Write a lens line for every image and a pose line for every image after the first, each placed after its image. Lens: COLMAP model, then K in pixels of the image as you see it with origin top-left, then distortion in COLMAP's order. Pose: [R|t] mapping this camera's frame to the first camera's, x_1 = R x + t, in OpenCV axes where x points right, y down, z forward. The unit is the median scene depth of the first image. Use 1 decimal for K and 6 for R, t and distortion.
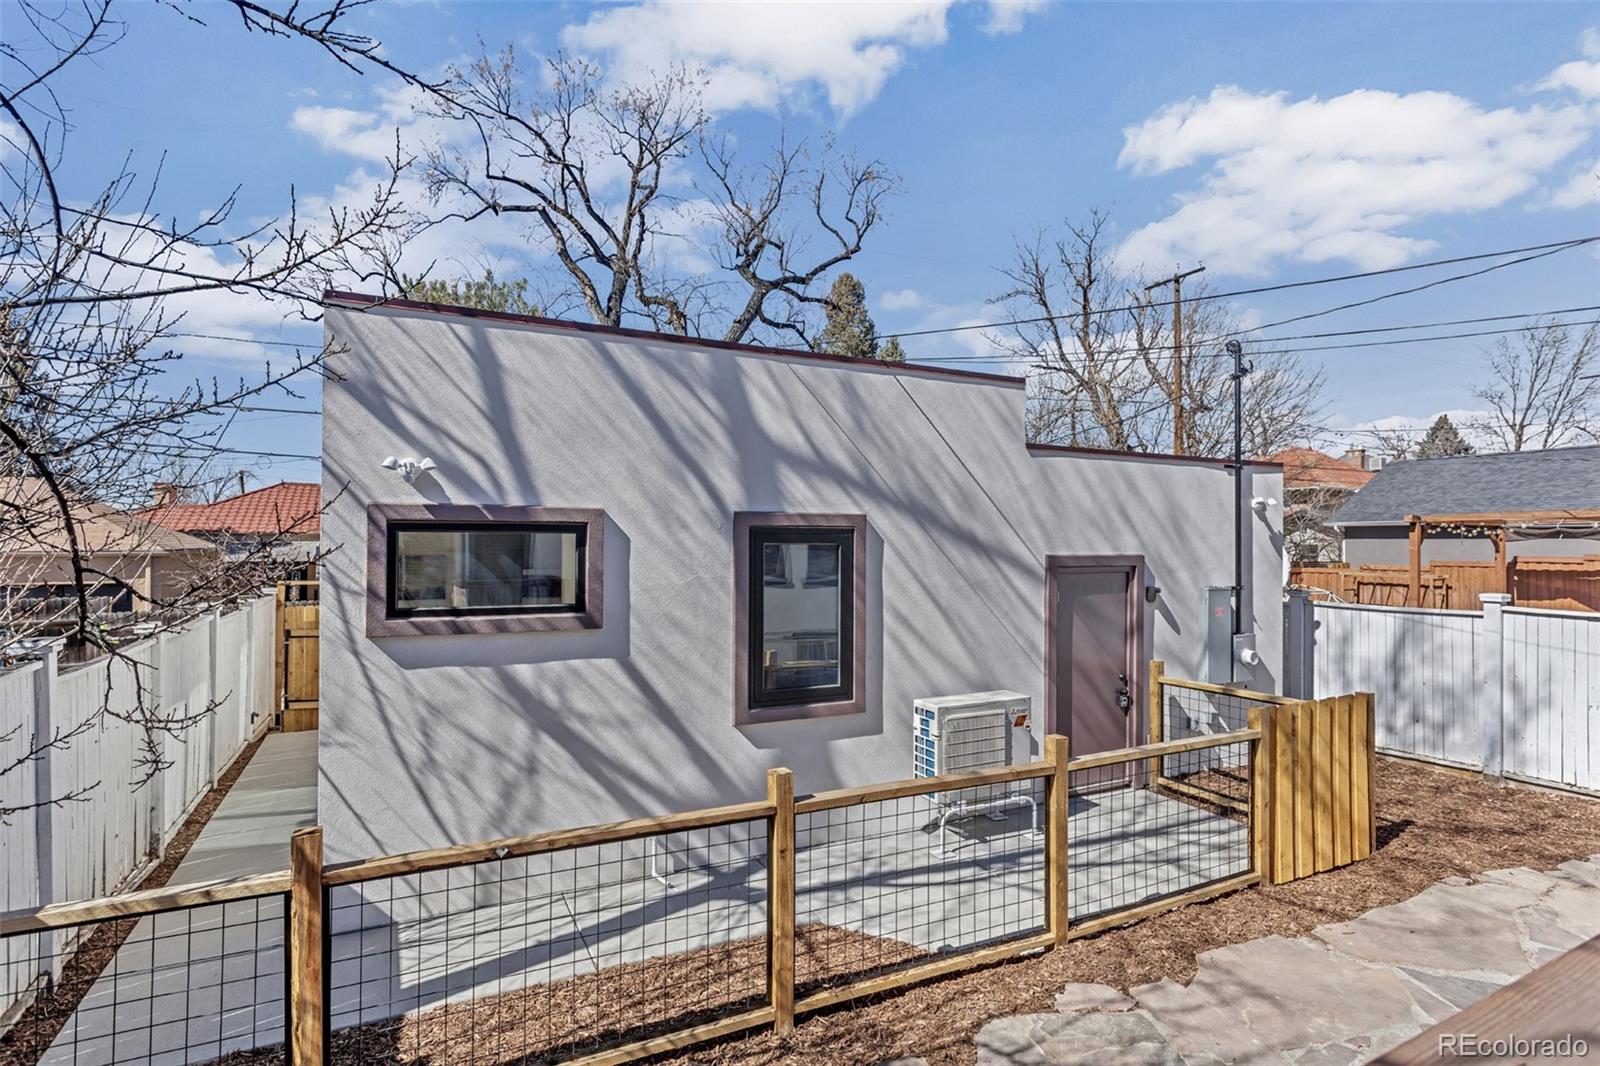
lens RADIAL K [[803.8, 0, 787.4], [0, 803.8, 532.6], [0, 0, 1]] dist [-0.005731, 0.005268]
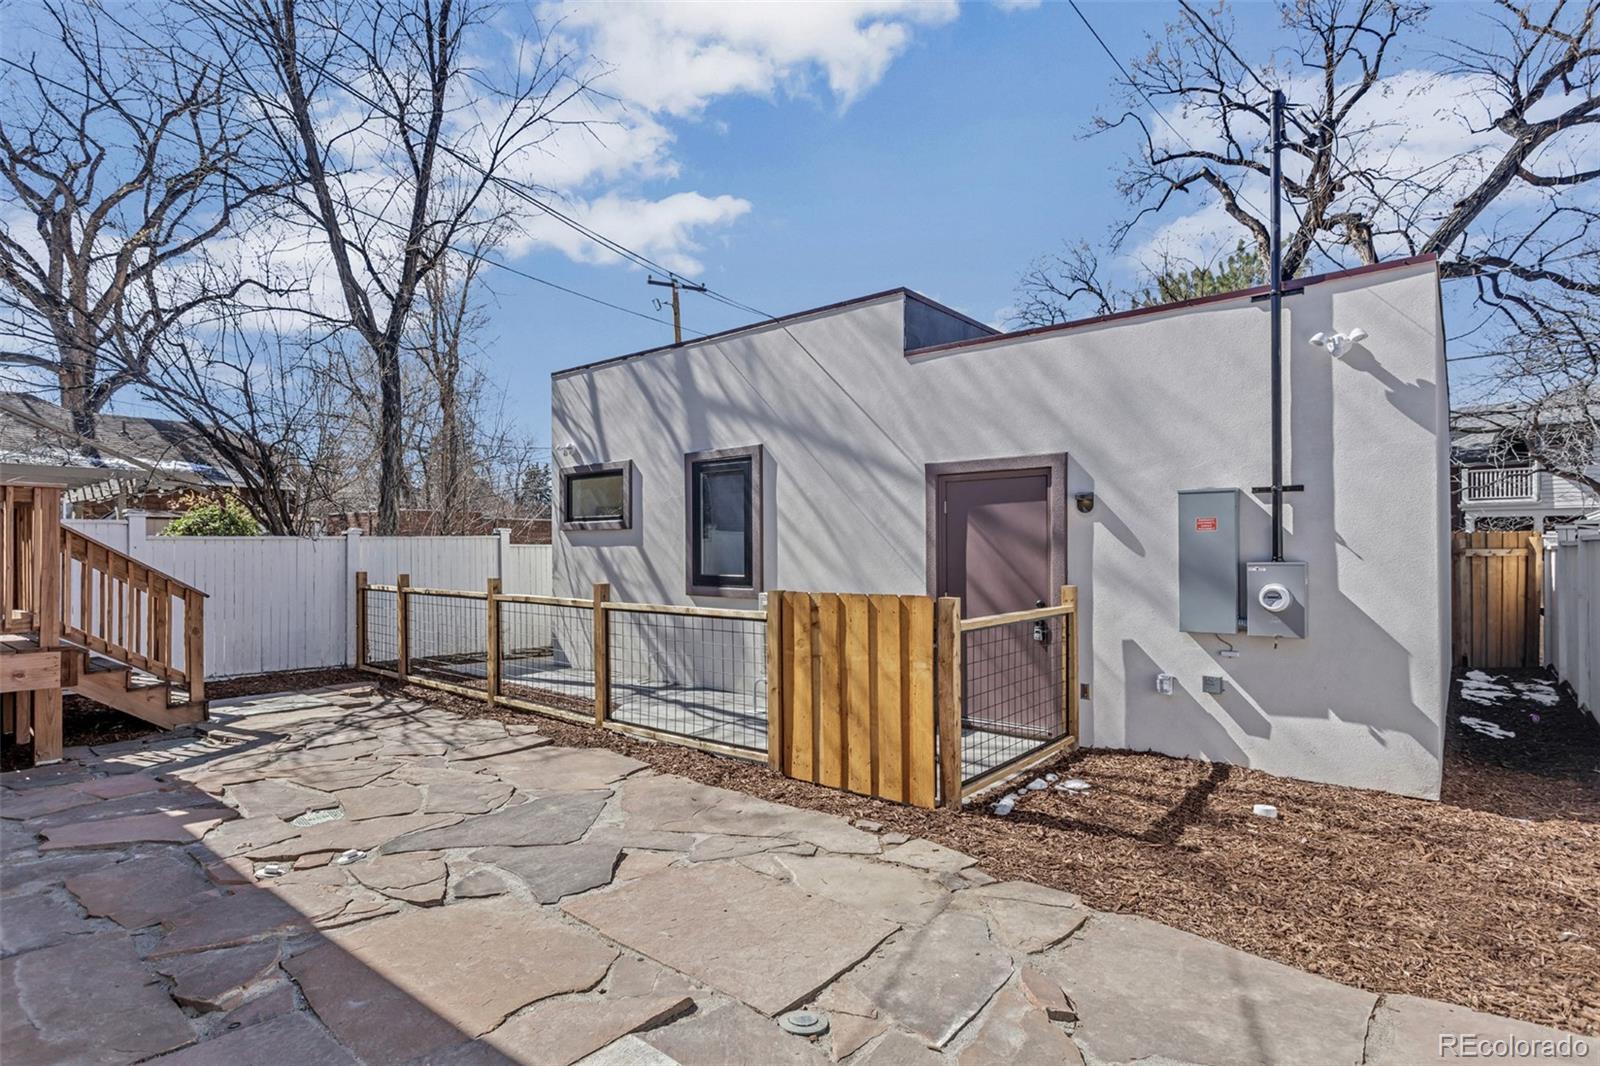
lens RADIAL K [[803.8, 0, 802.1], [0, 803.8, 546.3], [0, 0, 1]] dist [-0.005731, 0.005268]
pose [[0.411026, -0.008508, -0.911584, 1.256824], [0.017035, 0.999854, -0.001651, 0.140081], [0.911464, -0.014850, 0.411111, 0.525712]]
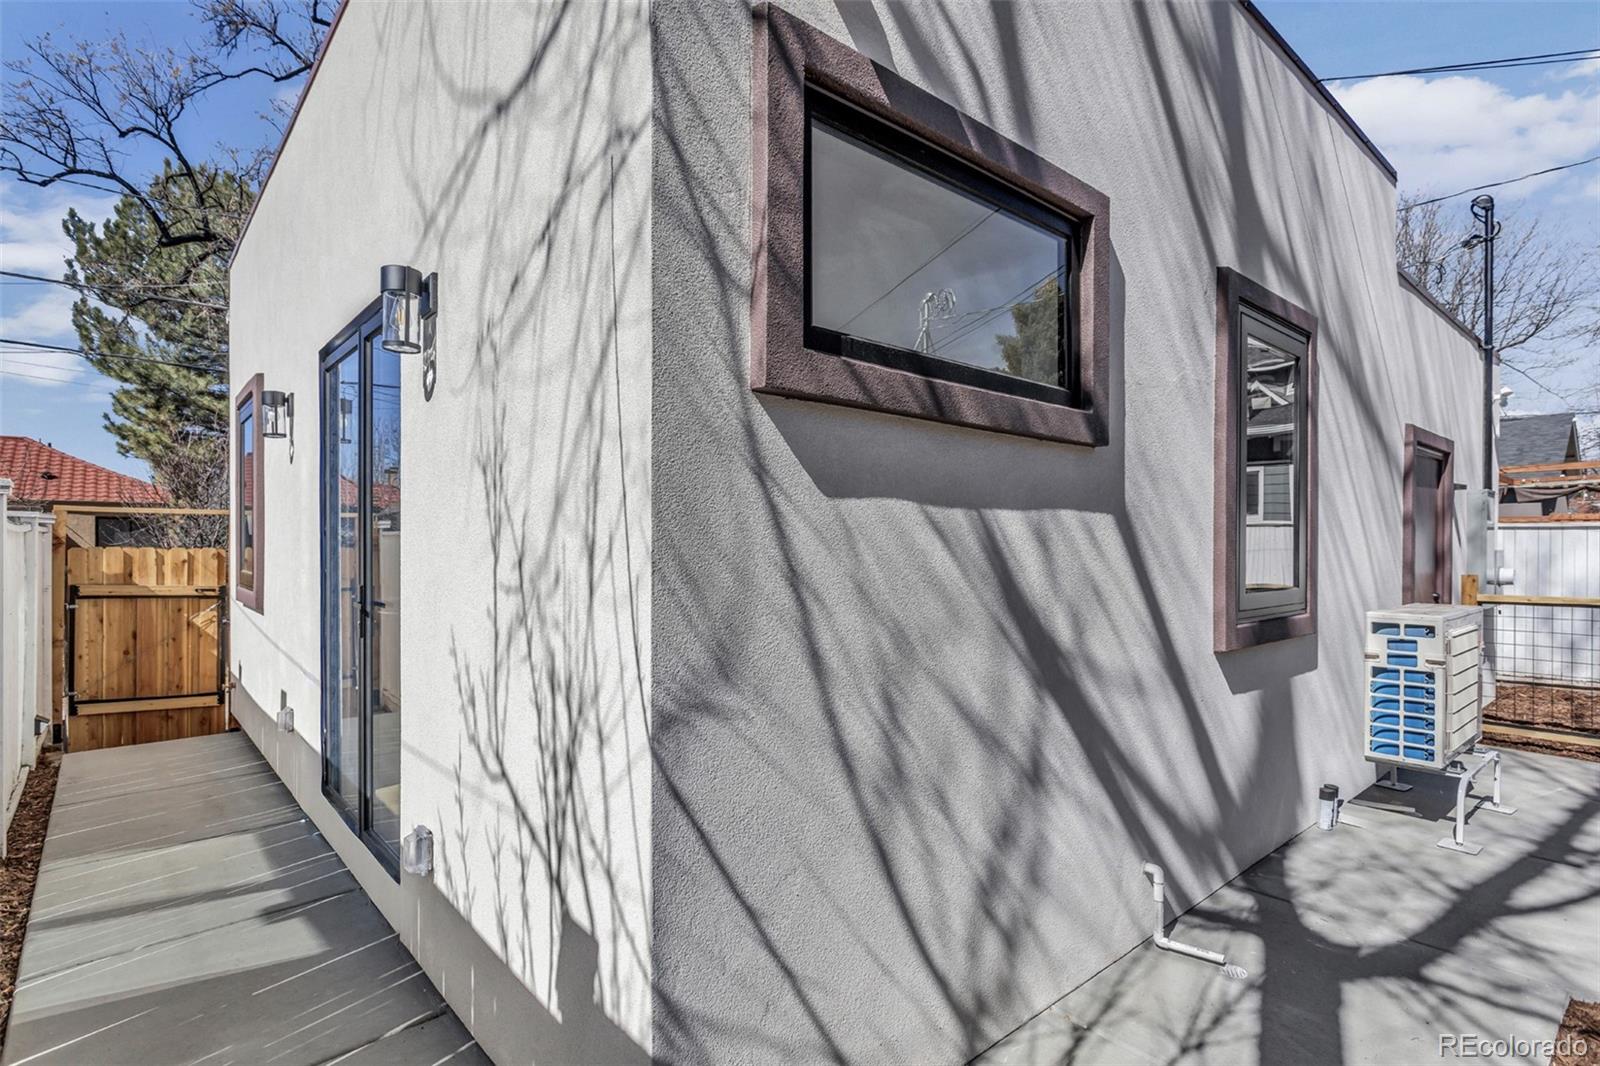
lens RADIAL K [[803.8, 0, 783.7], [0, 803.8, 549.5], [0, 0, 1]] dist [-0.005731, 0.005268]
pose [[0.968280, -0.001081, 0.249866, -0.446075], [-0.003365, 0.999844, 0.017367, 0.143465], [-0.249846, -0.017657, 0.968125, 0.485012]]
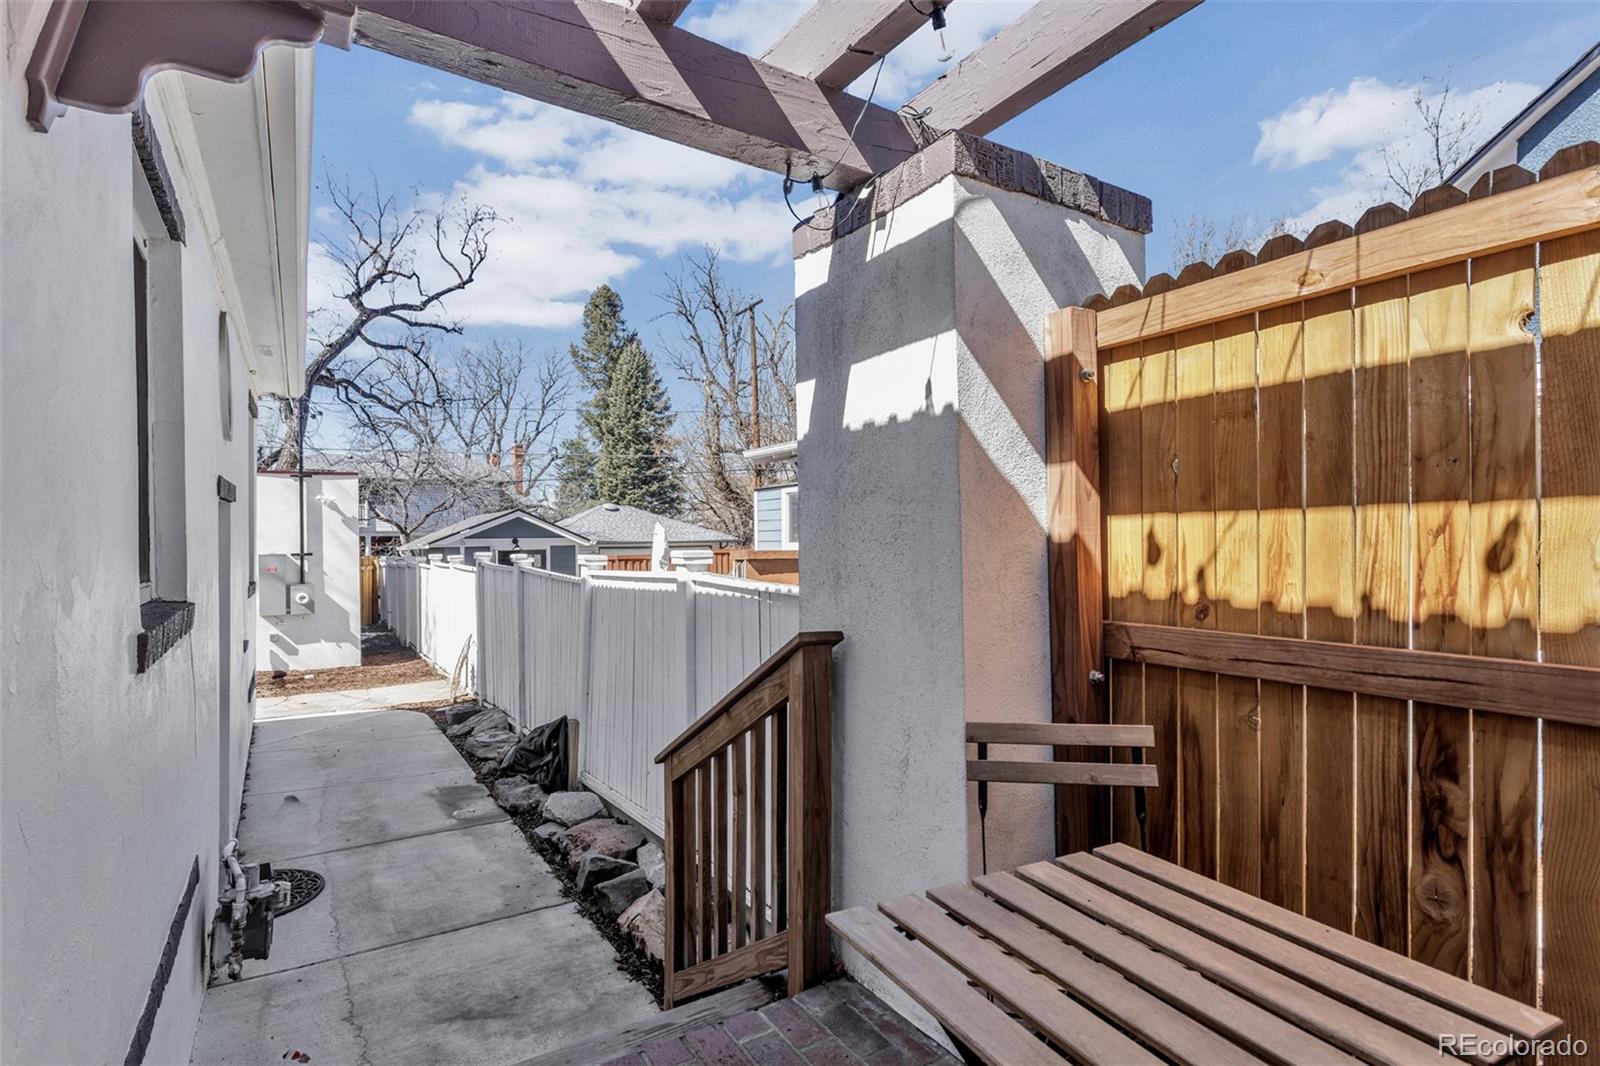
lens RADIAL K [[803.8, 0, 798.1], [0, 803.8, 535.1], [0, 0, 1]] dist [-0.005731, 0.005268]
pose [[0.994962, -0.017595, 0.098701, 1.752447], [0.016528, 0.999796, 0.011618, 0.038277], [-0.098885, -0.009928, 0.995049, -0.818234]]
